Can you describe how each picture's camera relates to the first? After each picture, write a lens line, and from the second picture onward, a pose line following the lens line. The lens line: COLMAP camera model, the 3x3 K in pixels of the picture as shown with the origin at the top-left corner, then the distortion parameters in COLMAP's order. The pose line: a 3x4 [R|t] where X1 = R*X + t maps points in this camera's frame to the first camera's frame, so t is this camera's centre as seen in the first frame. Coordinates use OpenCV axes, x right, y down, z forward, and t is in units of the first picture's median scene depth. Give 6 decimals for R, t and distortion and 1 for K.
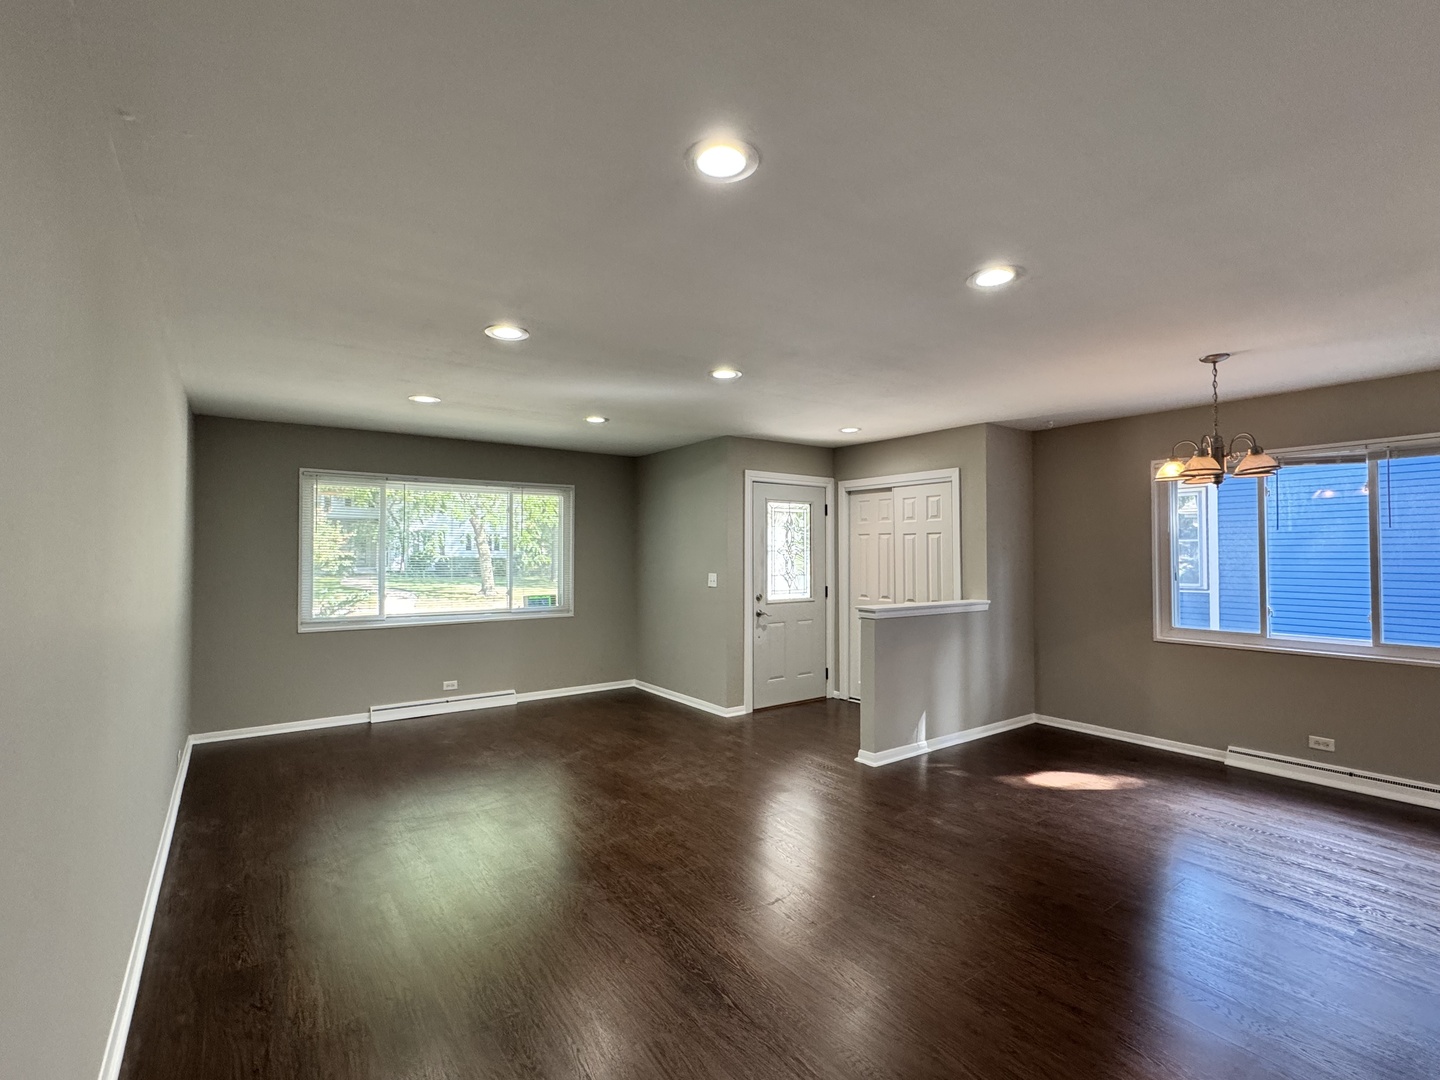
lens RADIAL K [[669.5, 0, 720.0], [0, 669.5, 540.0], [0, 0, 1]] dist [-0.003624, -0.000492]
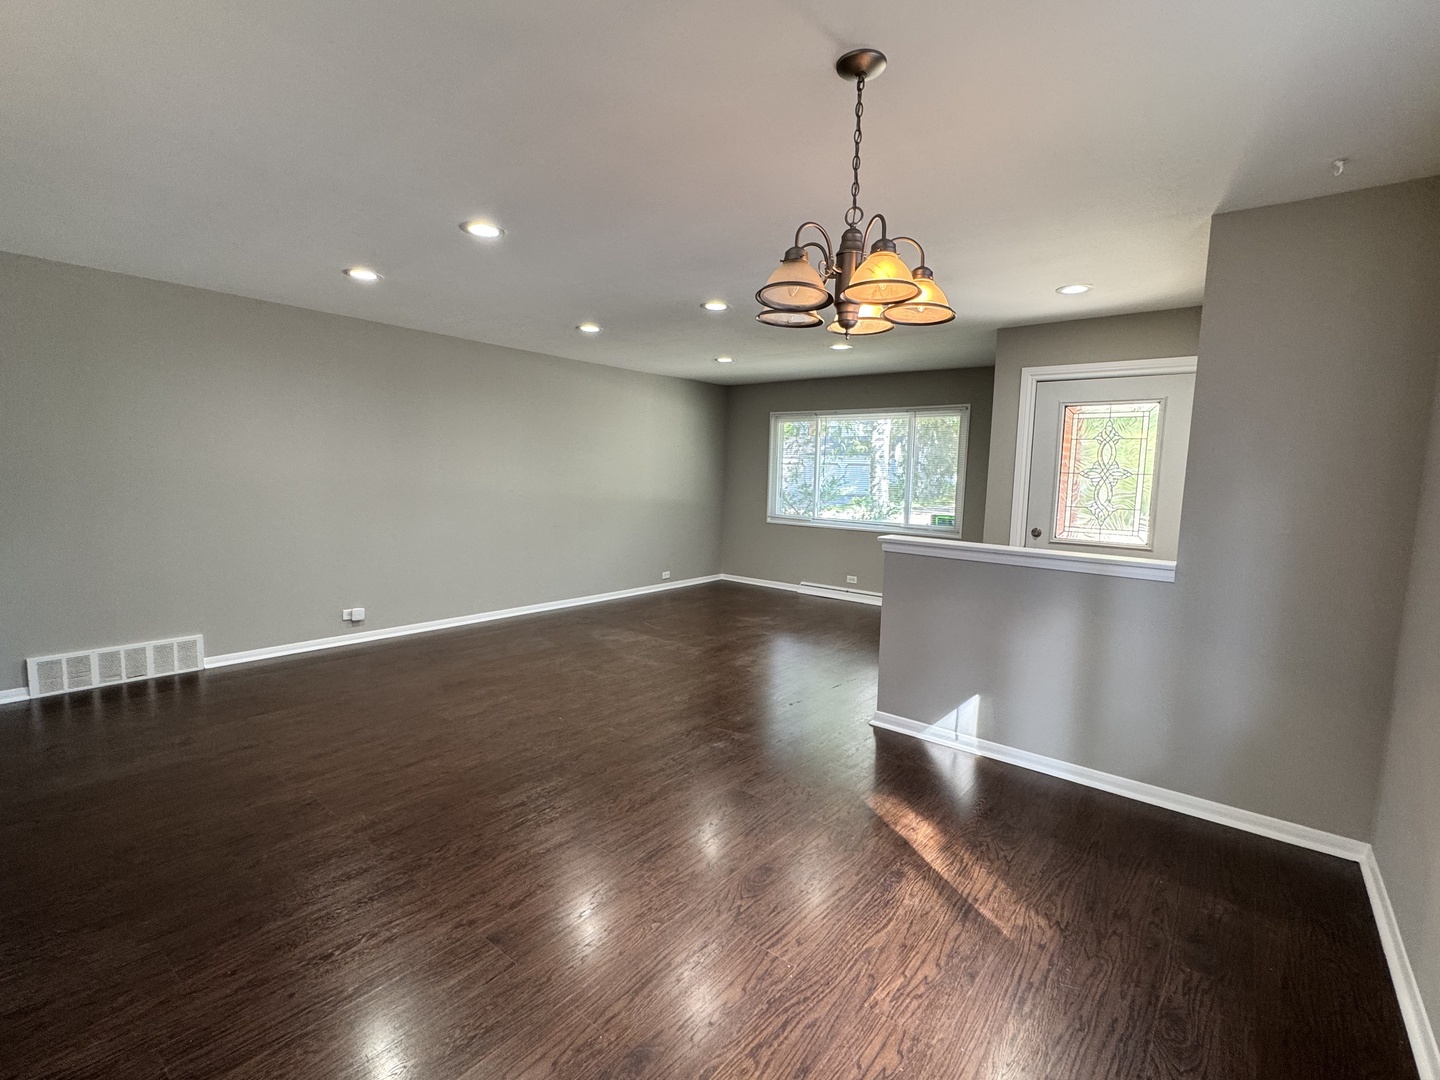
lens RADIAL K [[669.5, 0, 720.0], [0, 669.5, 540.0], [0, 0, 1]] dist [-0.003624, -0.000492]
pose [[0.264015, 0.104535, -0.958837, 0.762738], [-0.010946, 0.994370, 0.105395, 0.017964], [0.964457, -0.017330, 0.263672, 0.470771]]
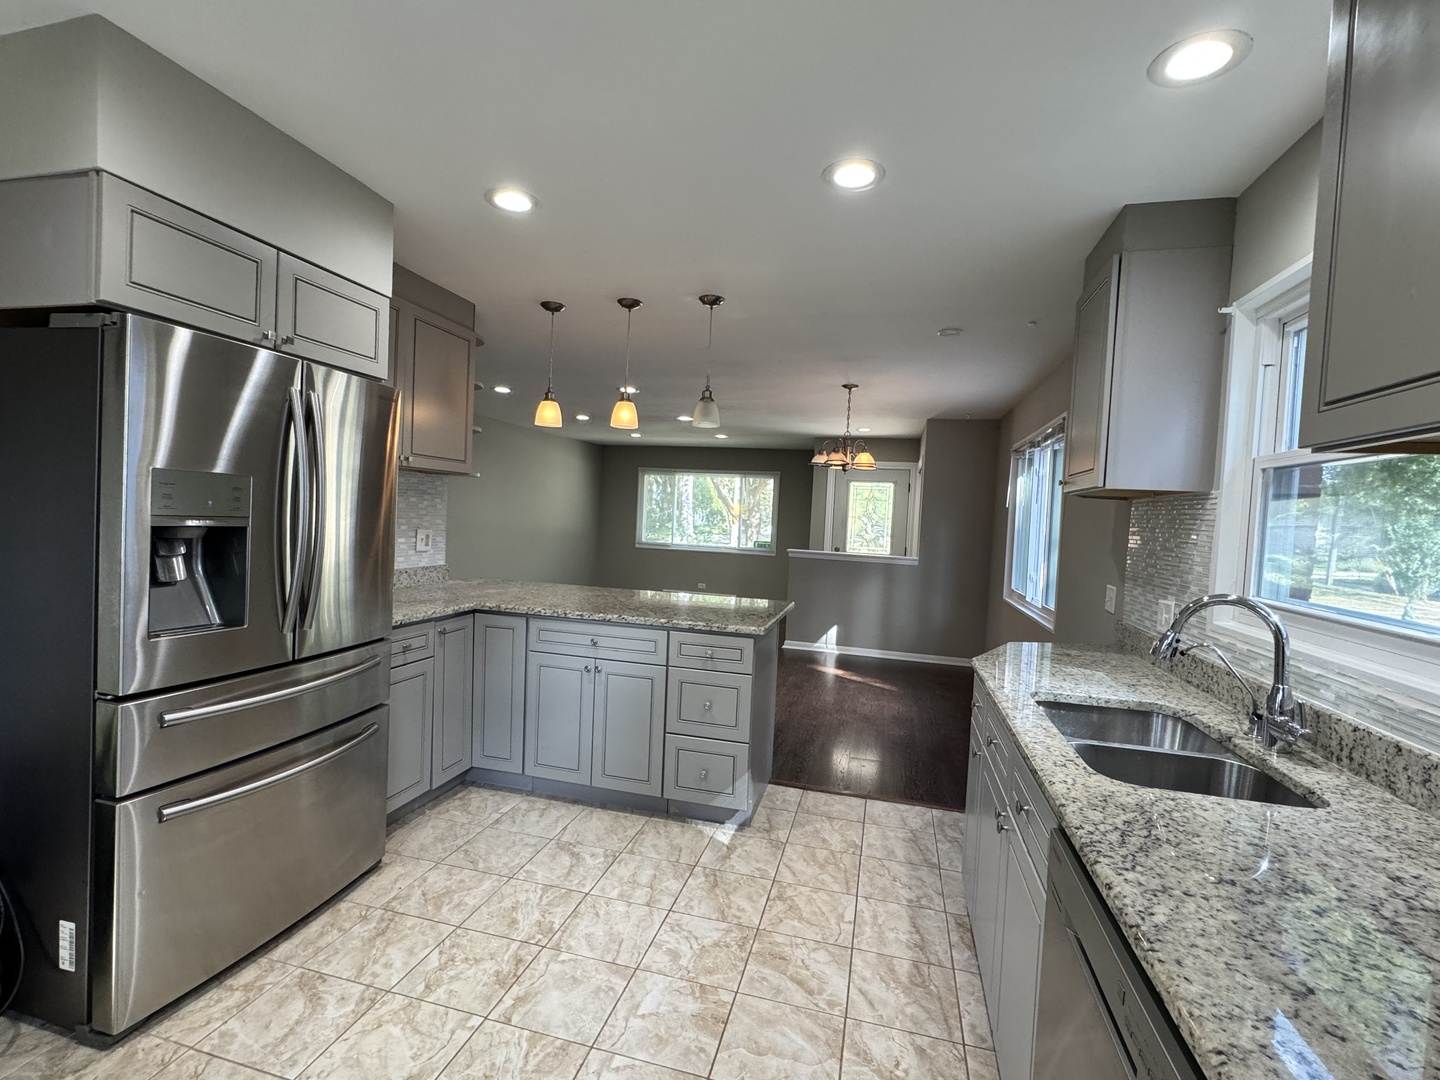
lens RADIAL K [[669.5, 0, 720.0], [0, 669.5, 540.0], [0, 0, 1]] dist [-0.003624, -0.000492]
pose [[0.633864, 0.059708, -0.771137, 1.075104], [-0.036292, 0.998214, 0.047458, 0.008889], [0.772593, -0.002096, 0.634899, -0.107161]]
